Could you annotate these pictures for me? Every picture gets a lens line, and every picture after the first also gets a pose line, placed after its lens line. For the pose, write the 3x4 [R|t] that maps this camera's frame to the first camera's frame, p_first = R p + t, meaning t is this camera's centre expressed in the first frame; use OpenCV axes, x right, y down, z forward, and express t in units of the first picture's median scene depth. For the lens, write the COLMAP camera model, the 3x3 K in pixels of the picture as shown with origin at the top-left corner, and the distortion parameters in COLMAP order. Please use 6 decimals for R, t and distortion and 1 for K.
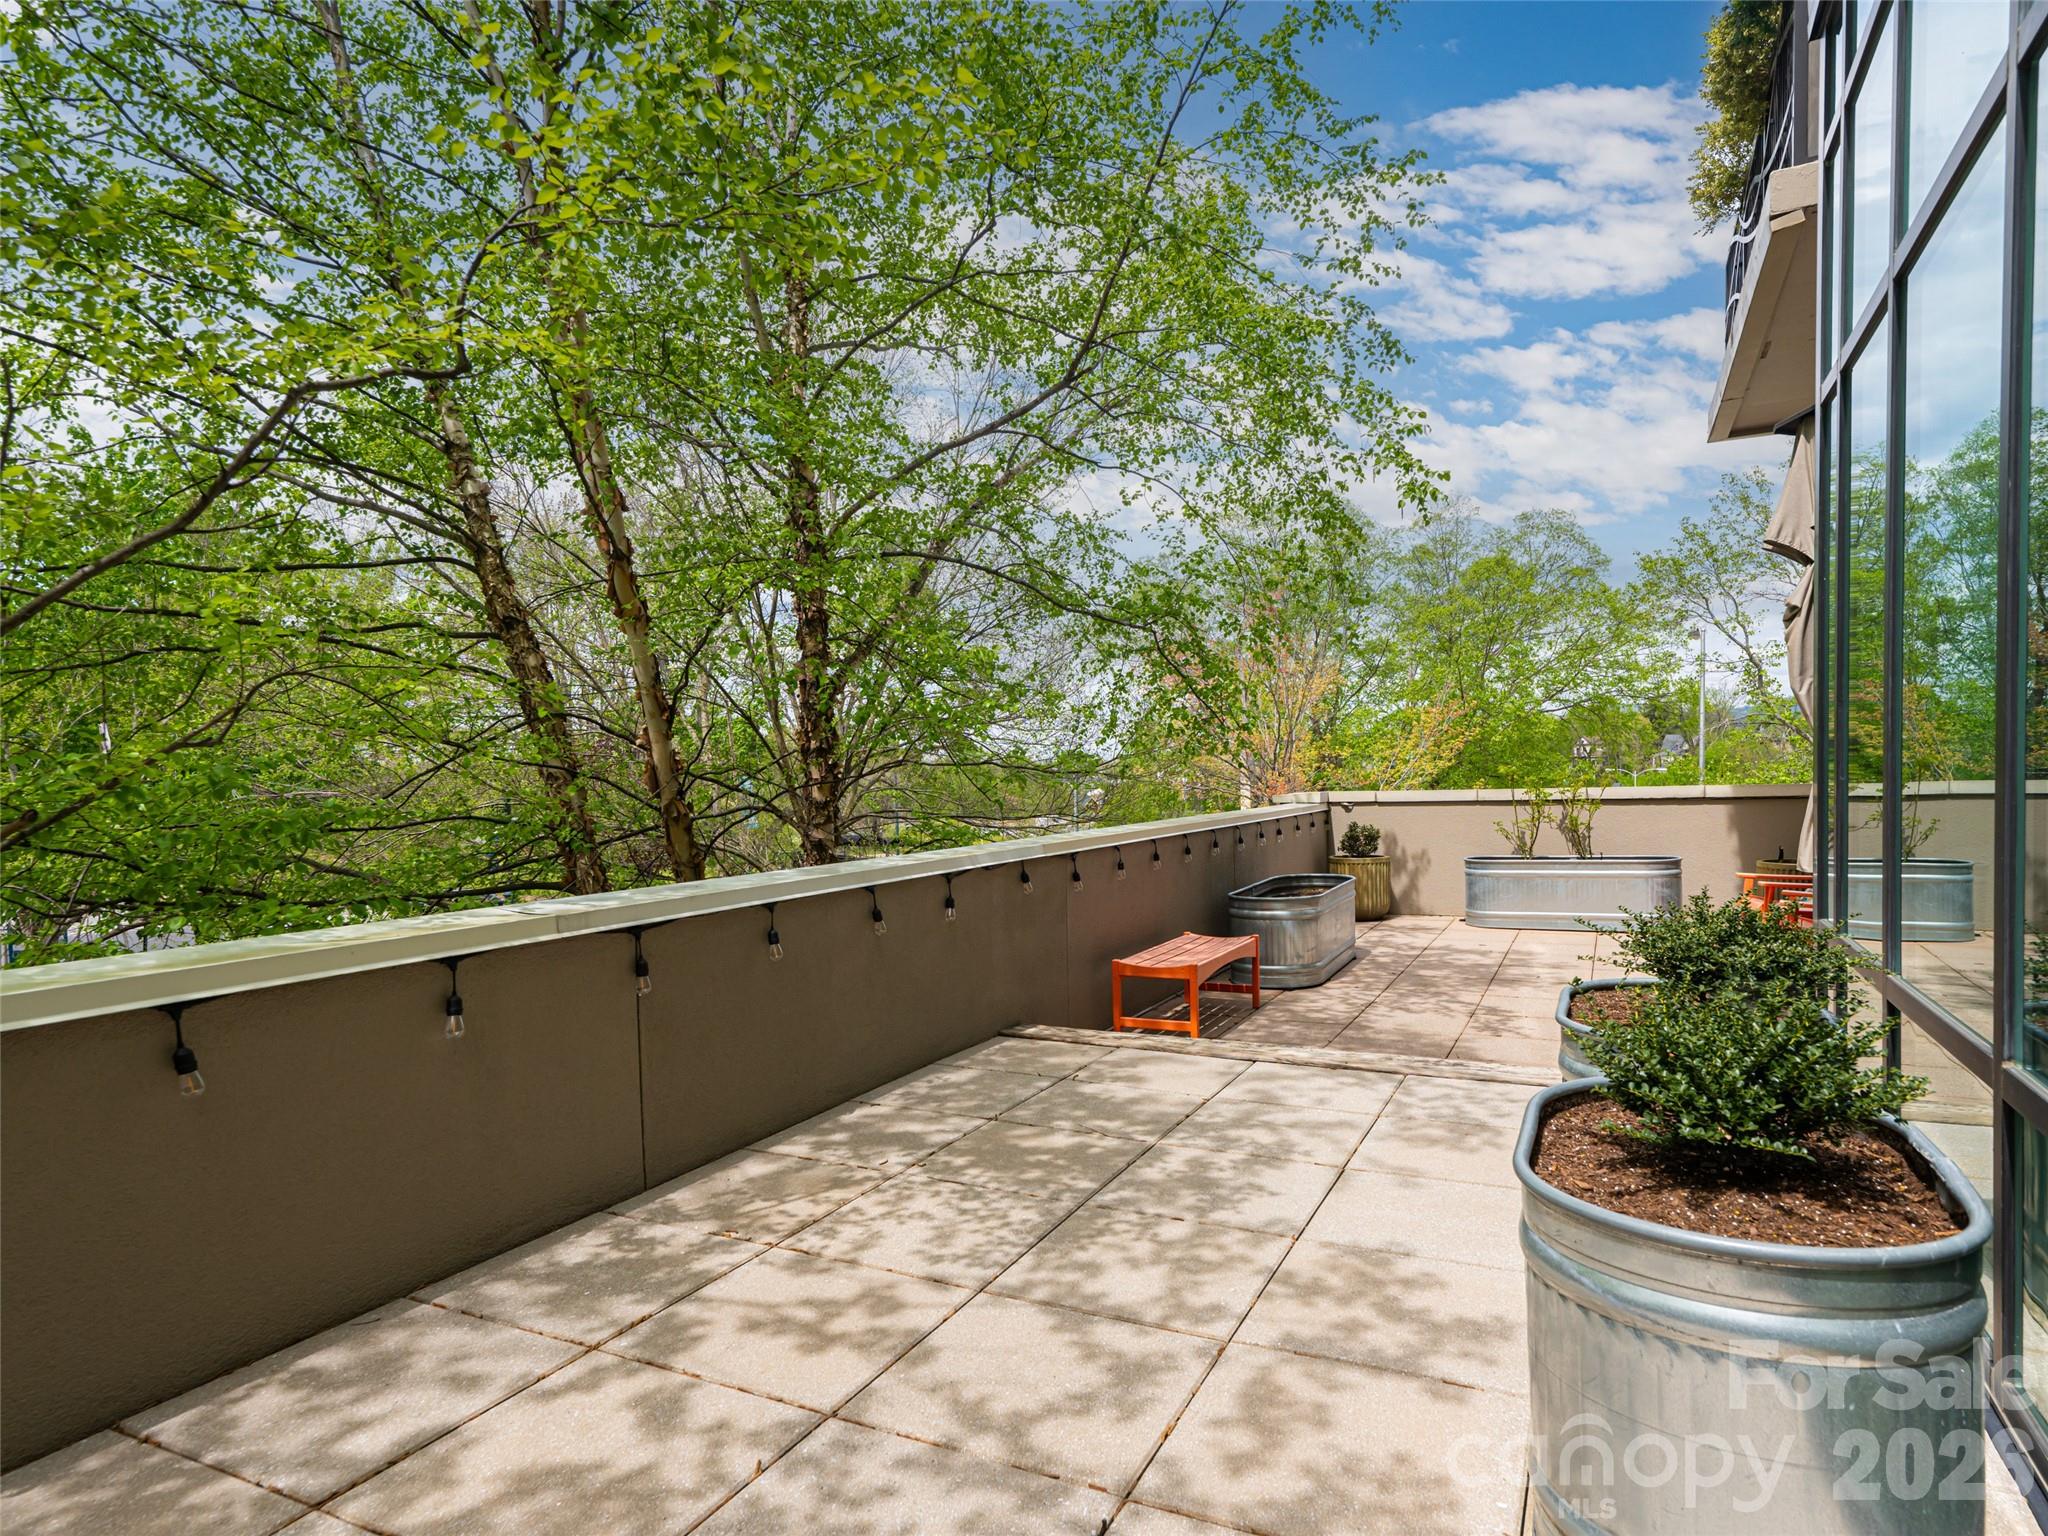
lens RADIAL K [[1213.9, 0, 965.5], [0, 1213.9, 824.7], [0, 0, 1]] dist [-0.016978, 0.001150]
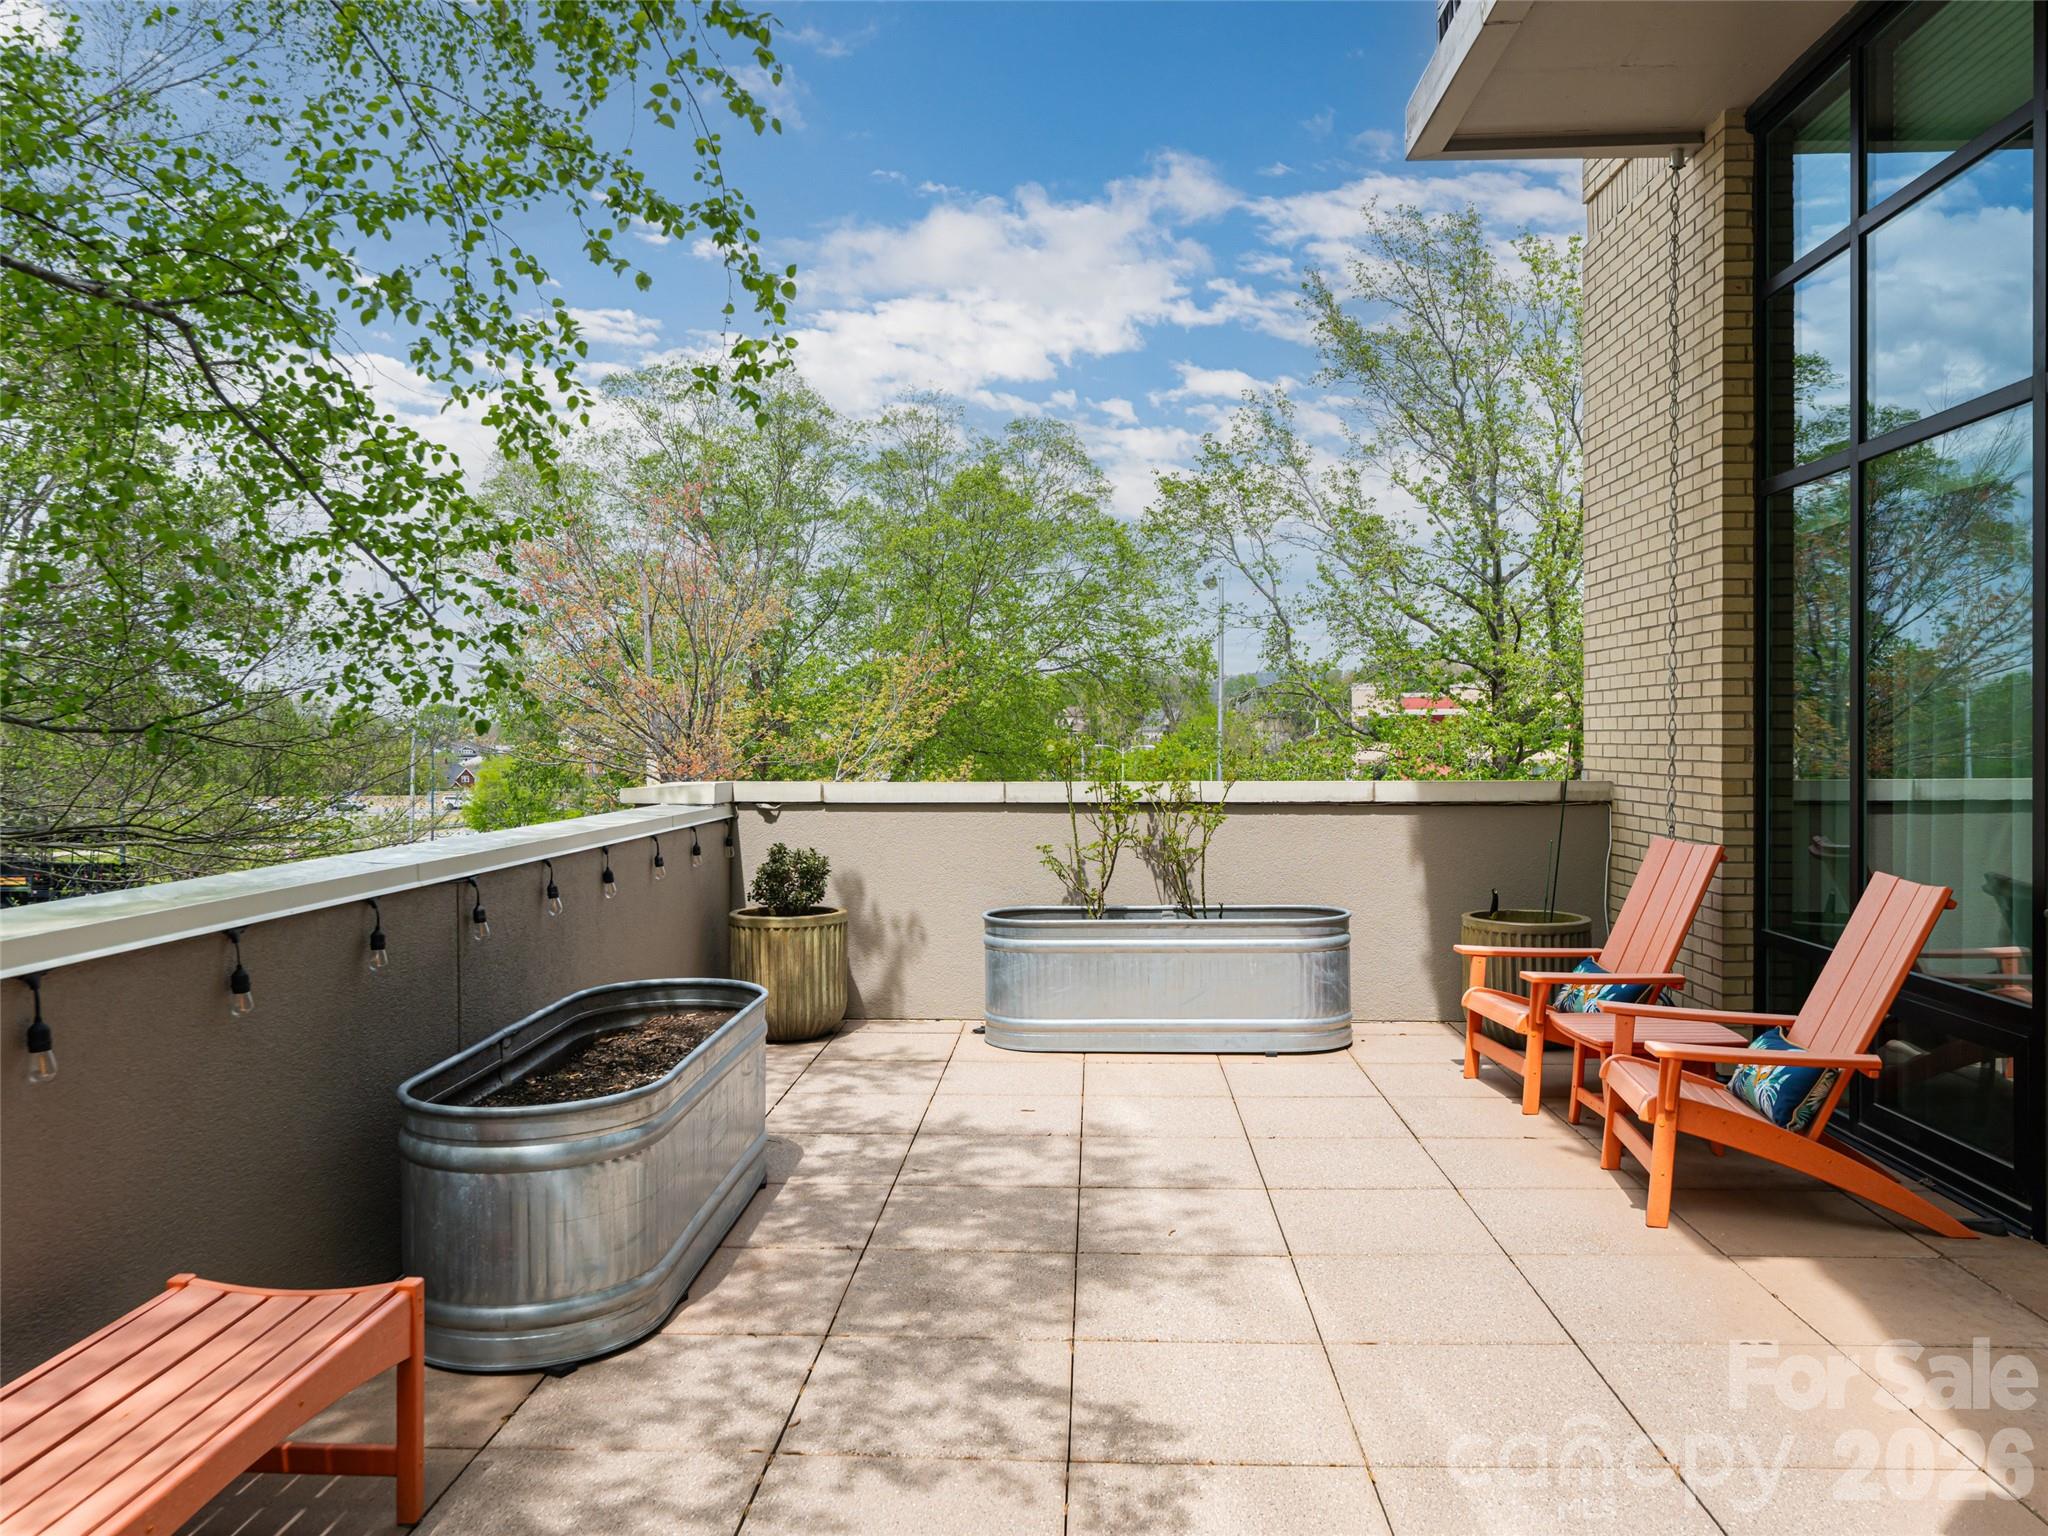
lens RADIAL K [[1522.1, 0, 1033.2], [0, 1522.1, 750.2], [0, 0, 1]] dist [0.028124, -0.000061]
pose [[0.897998, 0.019829, 0.439552, 0.308301], [-0.003823, 0.999298, -0.037271, -0.039873], [-0.439983, 0.031789, 0.897443, 0.873666]]
